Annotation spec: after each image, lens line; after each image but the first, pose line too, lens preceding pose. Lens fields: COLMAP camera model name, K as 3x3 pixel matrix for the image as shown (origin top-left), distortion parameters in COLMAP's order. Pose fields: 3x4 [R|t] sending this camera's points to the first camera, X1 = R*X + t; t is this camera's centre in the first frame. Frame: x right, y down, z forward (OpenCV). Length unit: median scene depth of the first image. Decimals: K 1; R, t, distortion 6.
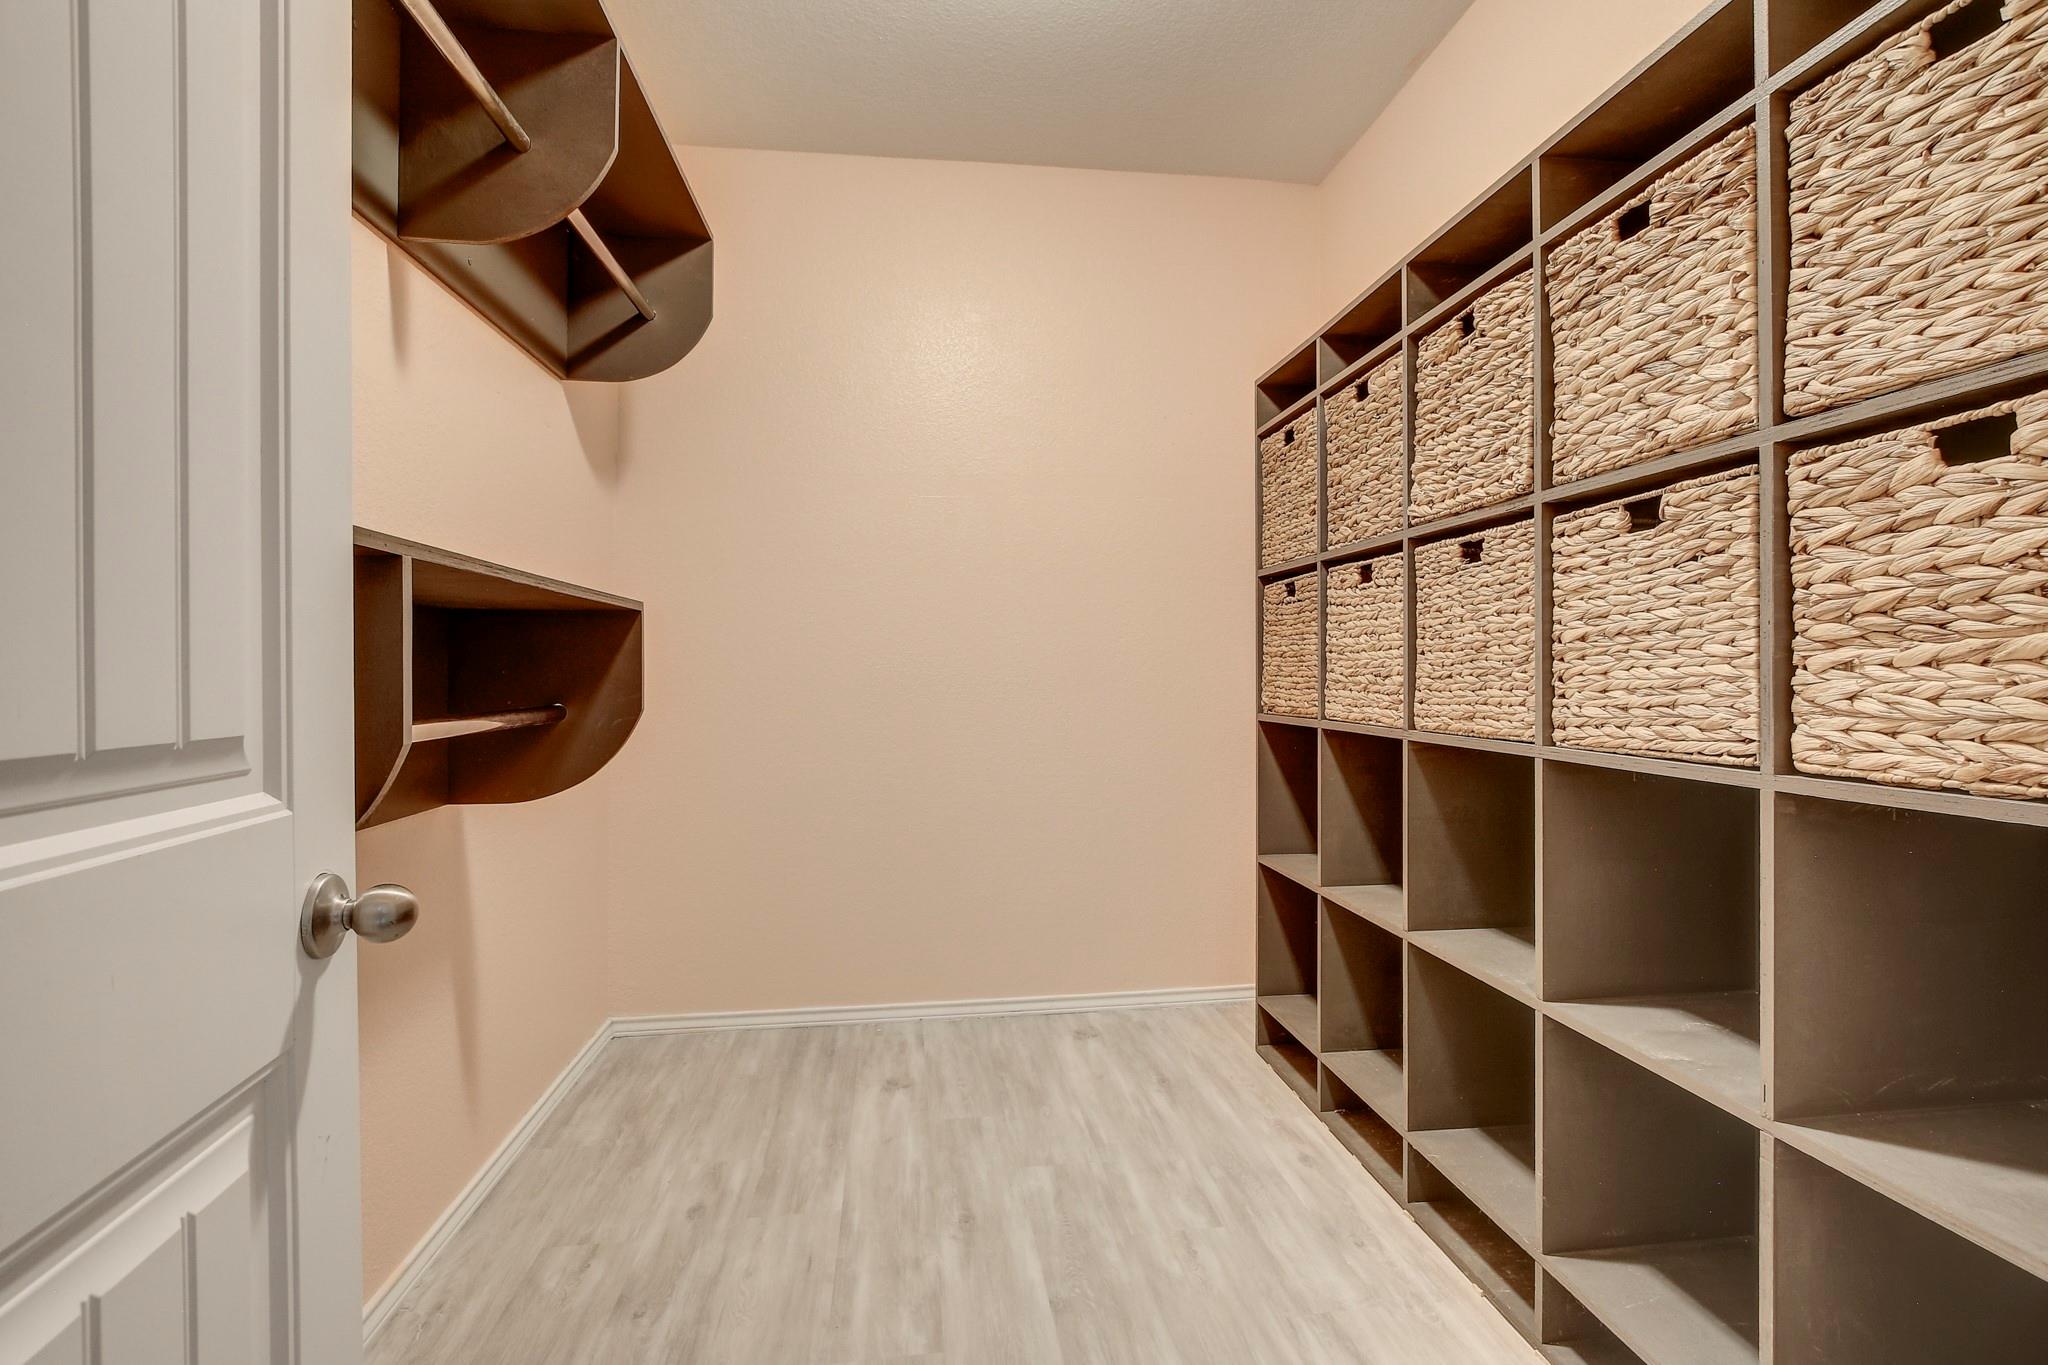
lens RADIAL K [[943.4, 0, 1024.0], [0, 943.4, 682.5], [0, 0, 1]] dist [-0.005598, 0.000192]
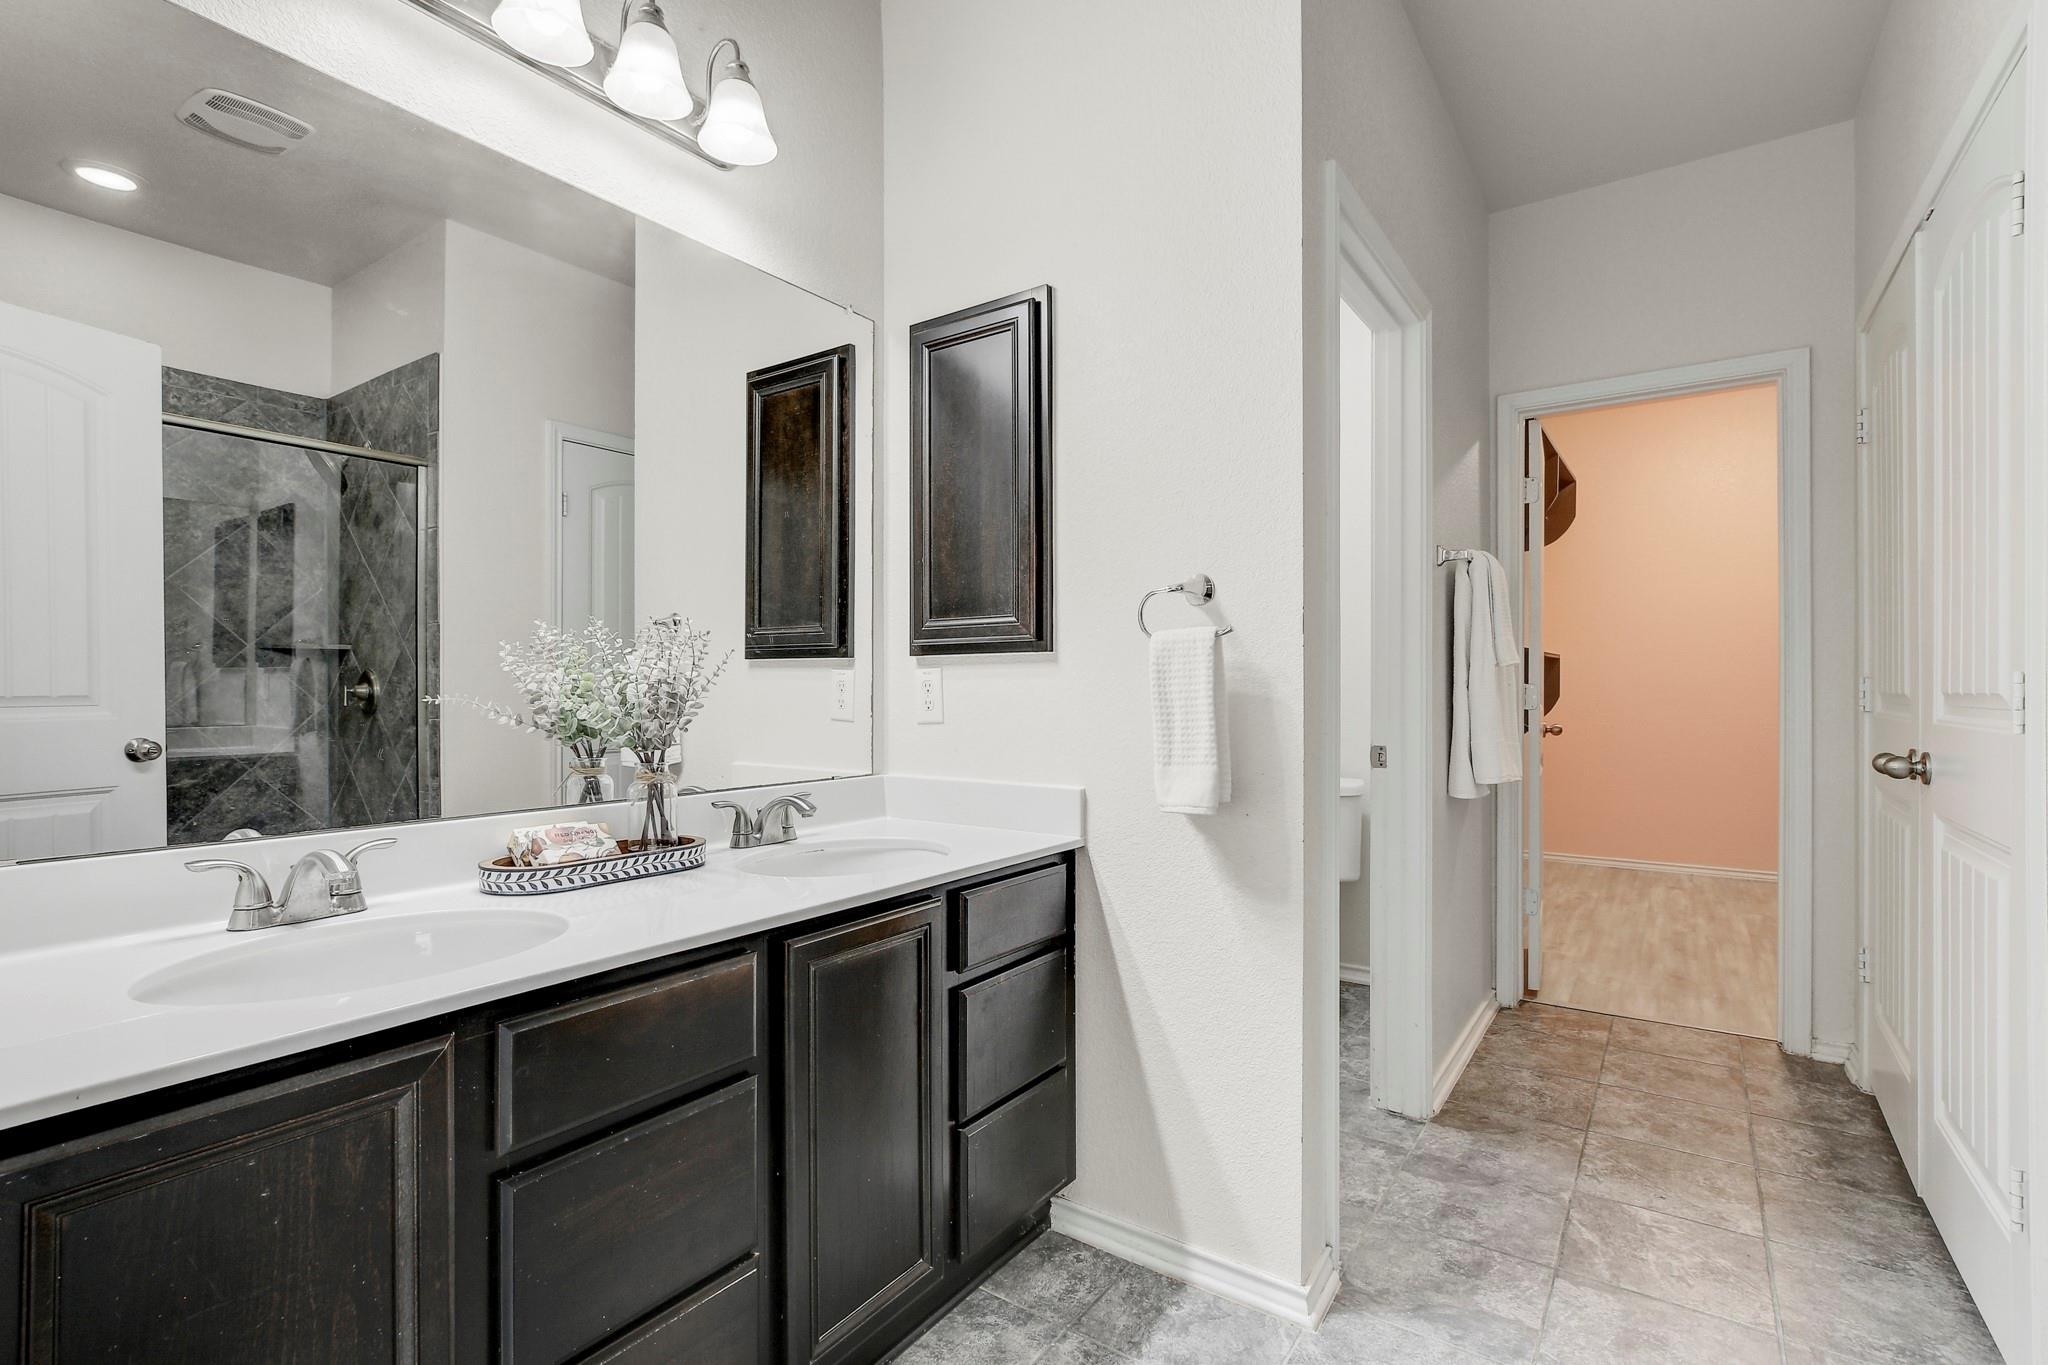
lens RADIAL K [[943.4, 0, 1024.0], [0, 943.4, 682.5], [0, 0, 1]] dist [-0.005598, 0.000192]
pose [[0.739987, 0.007885, -0.672574, 0.164276], [-0.013196, 0.999909, -0.002796, 0.012432], [0.672491, 0.010944, 0.740024, -1.279744]]
